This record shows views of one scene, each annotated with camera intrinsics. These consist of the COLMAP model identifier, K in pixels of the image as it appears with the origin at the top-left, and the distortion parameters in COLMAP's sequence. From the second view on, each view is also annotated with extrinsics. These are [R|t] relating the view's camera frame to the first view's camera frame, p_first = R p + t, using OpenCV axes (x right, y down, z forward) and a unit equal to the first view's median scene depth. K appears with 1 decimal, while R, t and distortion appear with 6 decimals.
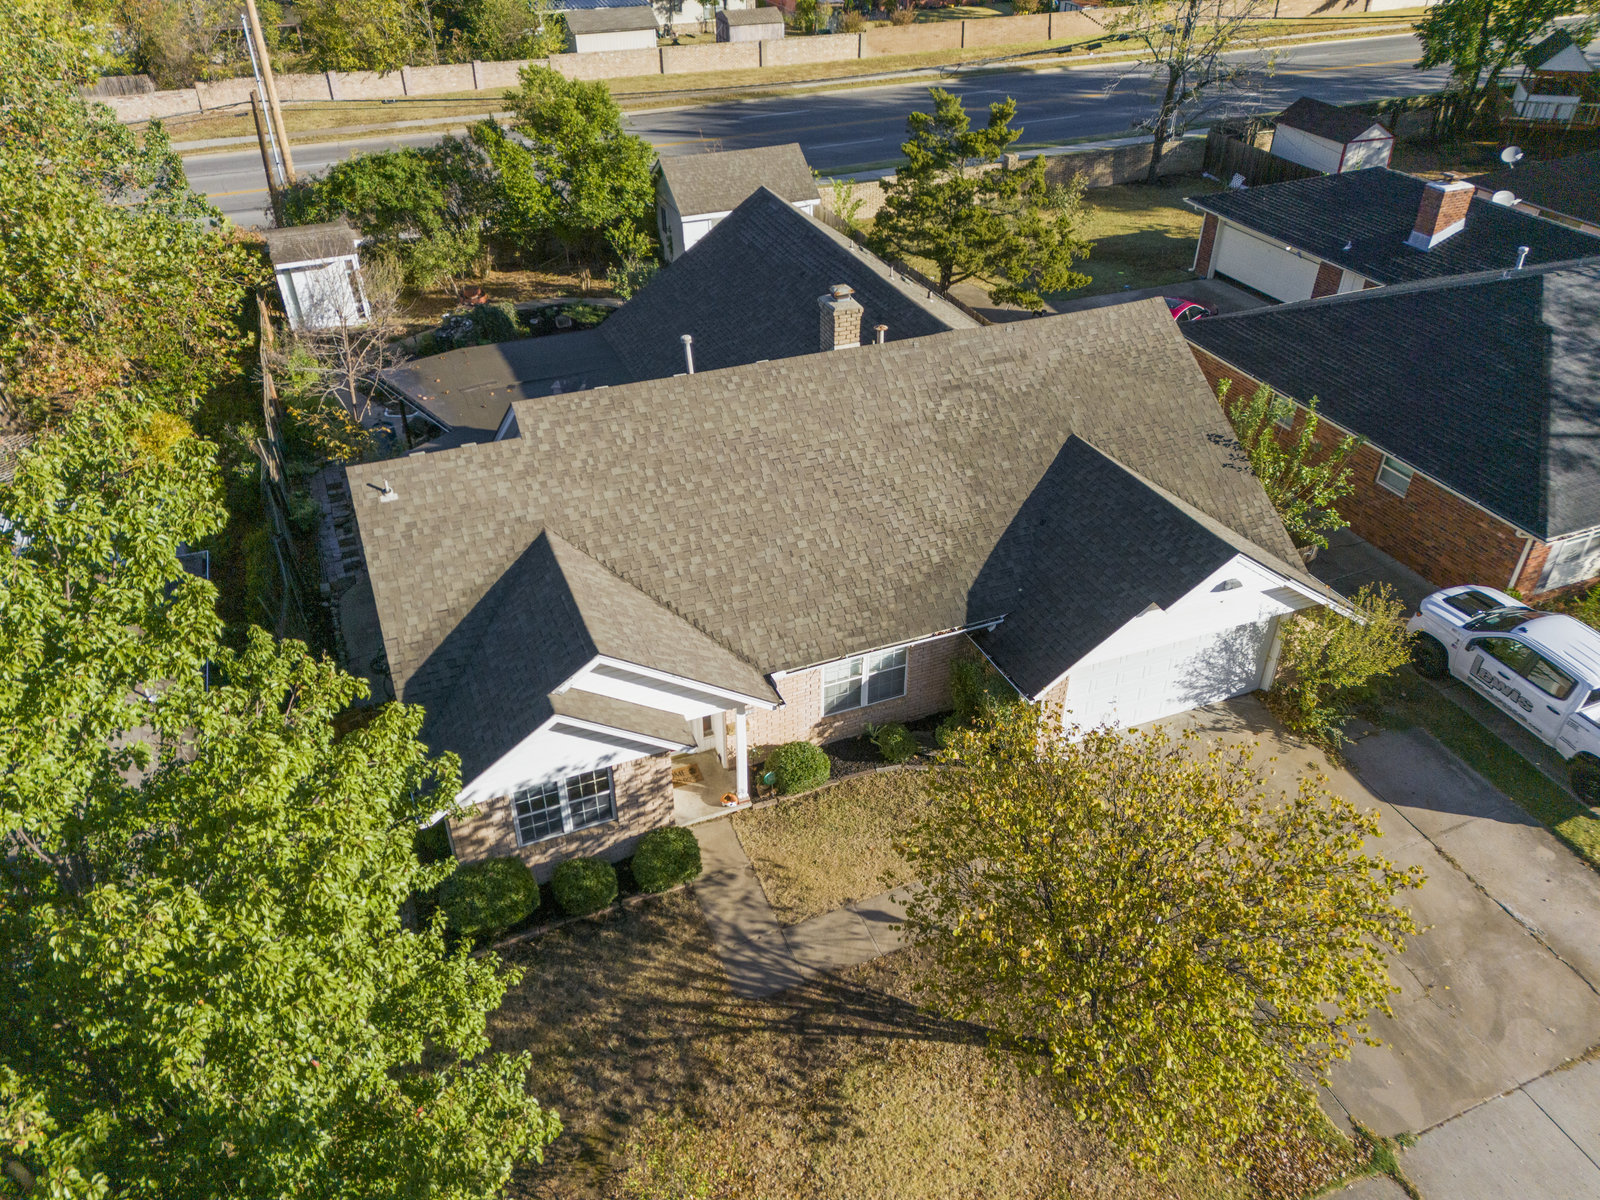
lens RADIAL K [[1165.5, 0, 800.0], [0, 1165.5, 600.0], [0, 0, 1]] dist [0.092110, -0.095853]
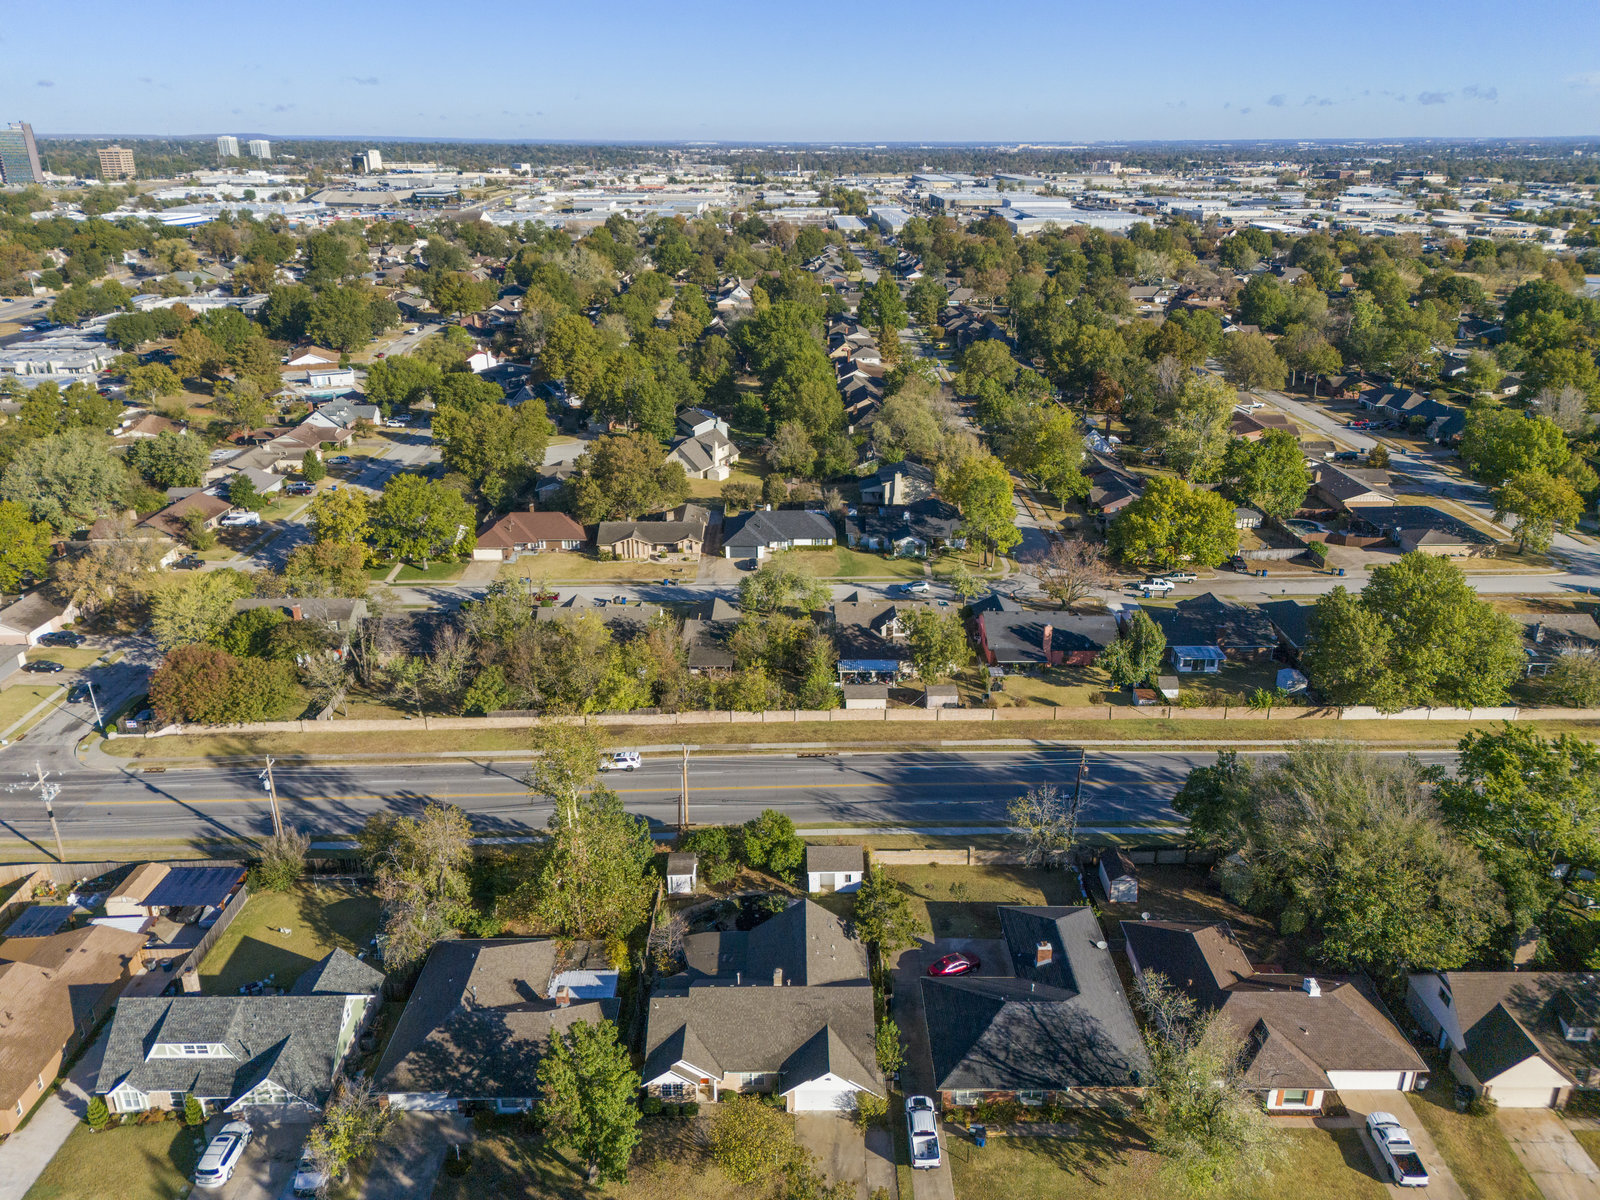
lens RADIAL K [[1165.5, 0, 800.0], [0, 1165.5, 600.0], [0, 0, 1]] dist [0.092110, -0.095853]
pose [[0.926409, 0.131050, -0.352976, 1.411655], [-0.210161, 0.957825, -0.195970, -0.740837], [0.312407, 0.255731, 0.914879, -3.063740]]
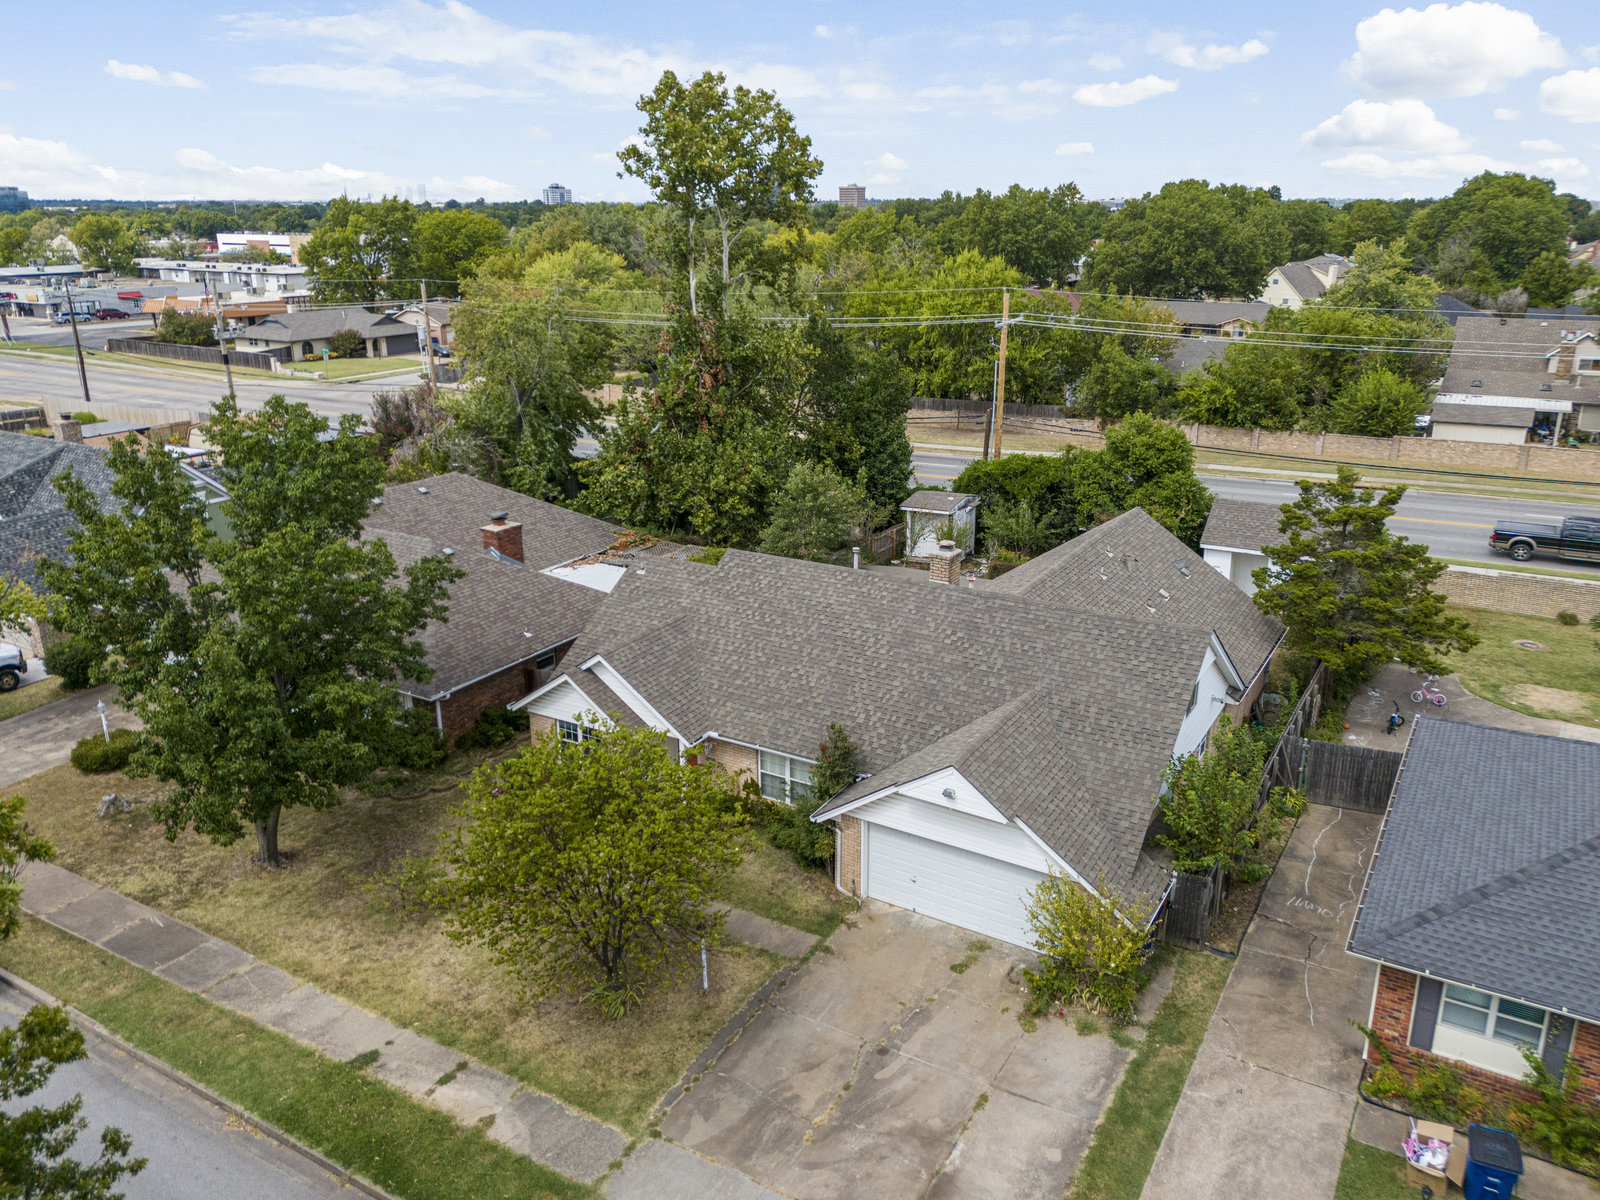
lens RADIAL K [[1166.8, 0, 793.8], [0, 1166.8, 619.1], [0, 0, 1]] dist [0.029105, 0.002661]
pose [[0.588918, 0.255456, -0.766758, 1.056378], [-0.460424, 0.885768, -0.058529, -0.023892], [0.664218, 0.387503, 0.639262, 0.049974]]
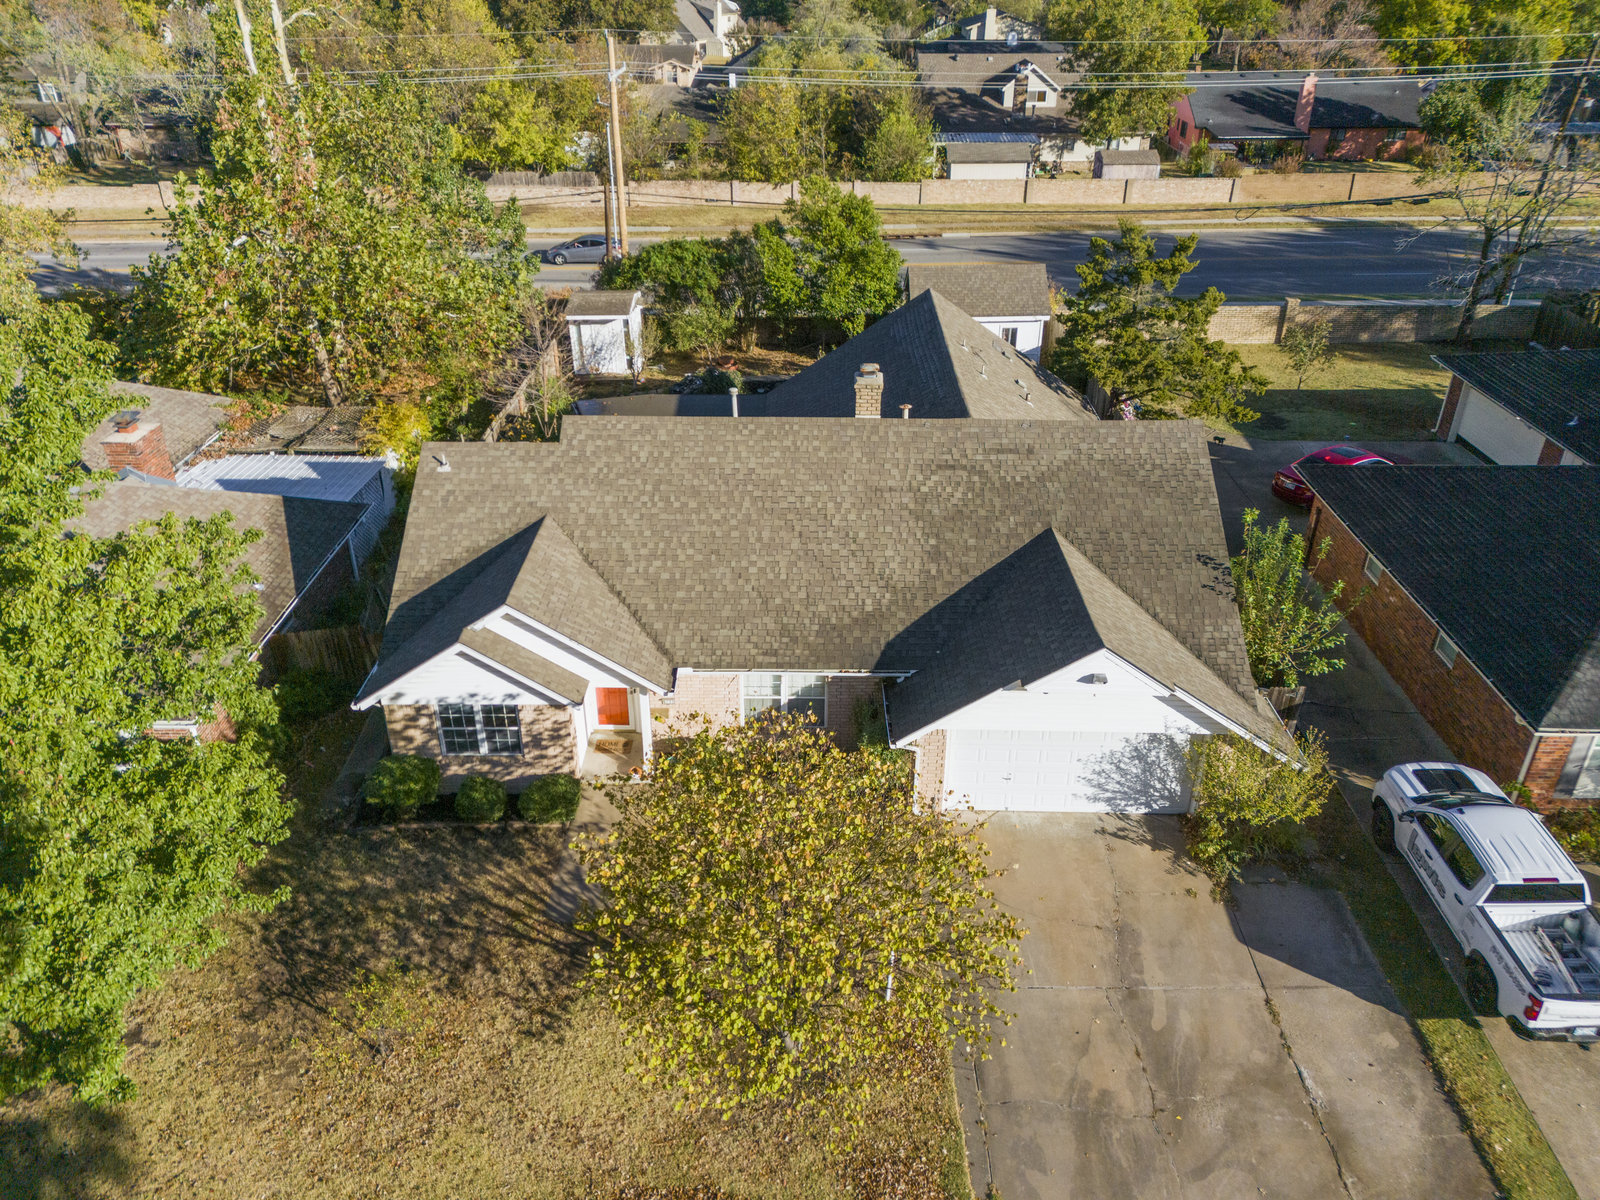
lens RADIAL K [[1165.5, 0, 800.0], [0, 1165.5, 600.0], [0, 0, 1]] dist [0.092110, -0.095853]
pose [[0.920407, 0.191872, -0.340640, 0.425488], [-0.224583, 0.972670, -0.058948, 0.036004], [0.320020, 0.130759, 0.938344, -0.046878]]
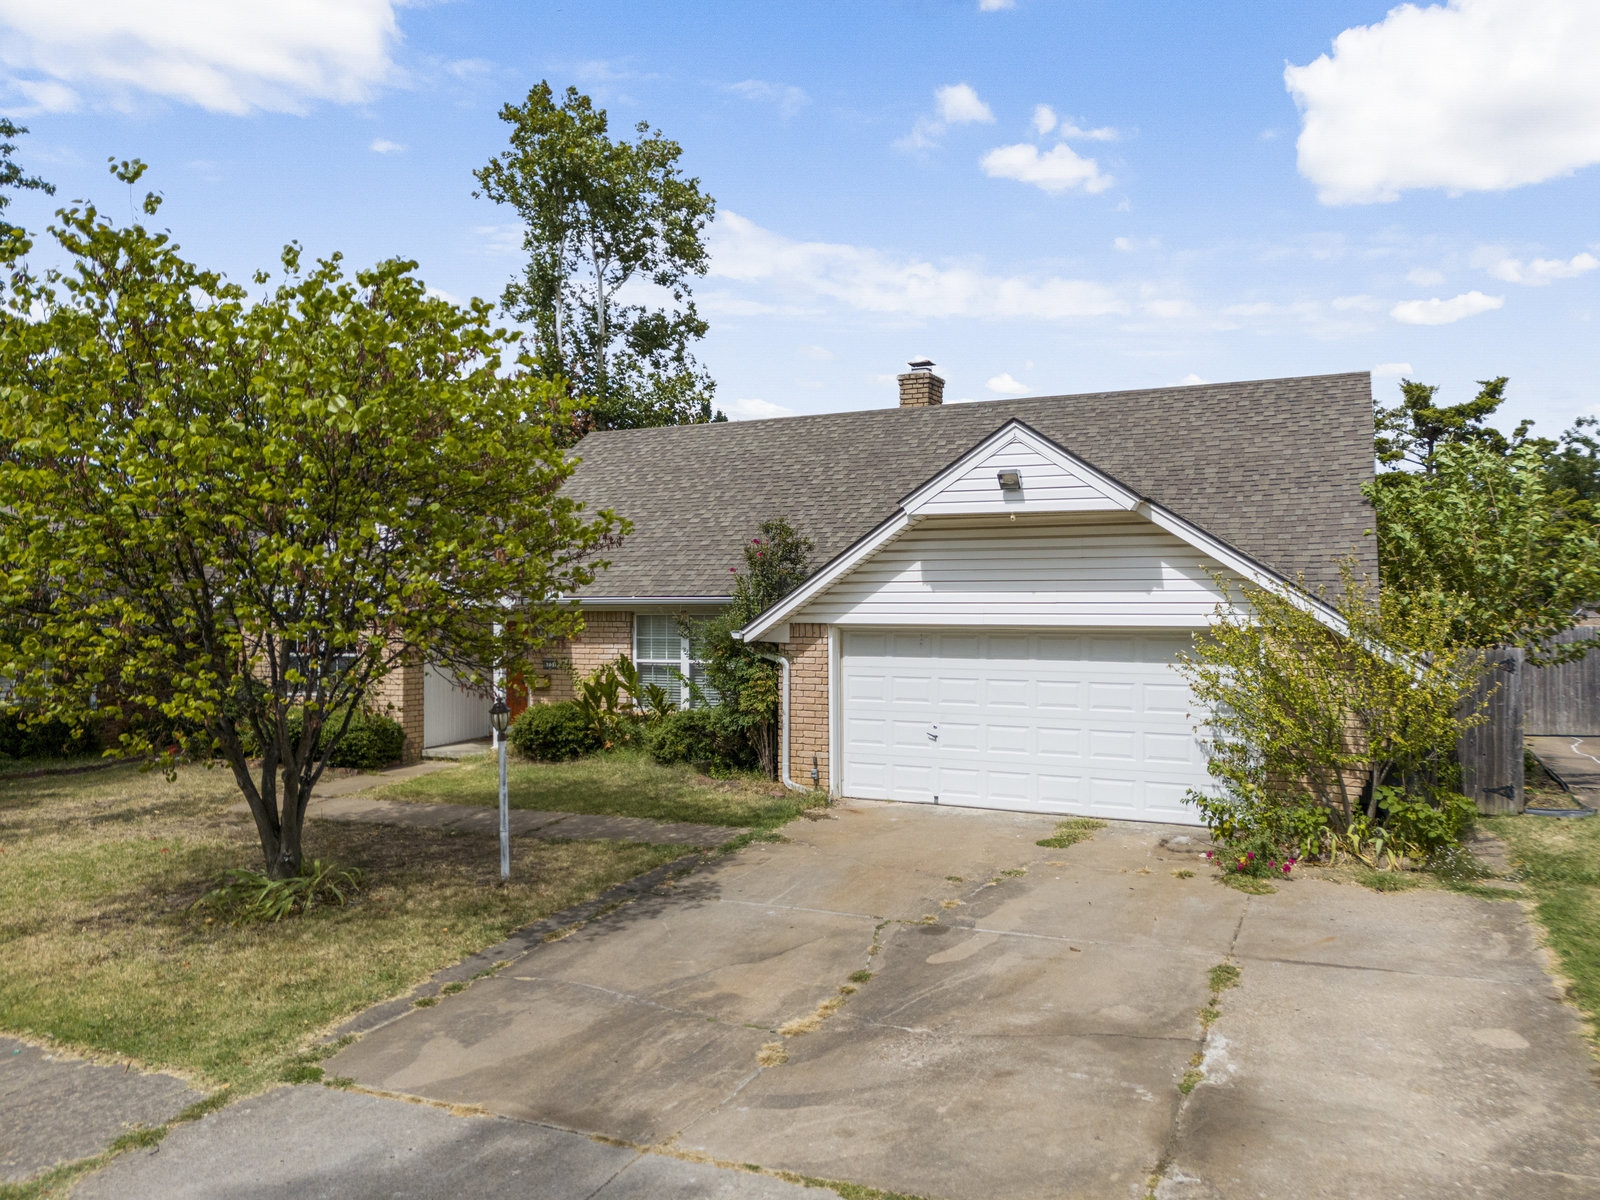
lens RADIAL K [[1165.5, 0, 800.0], [0, 1165.5, 600.0], [0, 0, 1]] dist [0.092110, -0.095853]
pose [[0.674613, -0.003580, -0.738163, 0.689802], [-0.429596, 0.811294, -0.396546, 0.307642], [0.600287, 0.584627, 0.545772, 0.578652]]
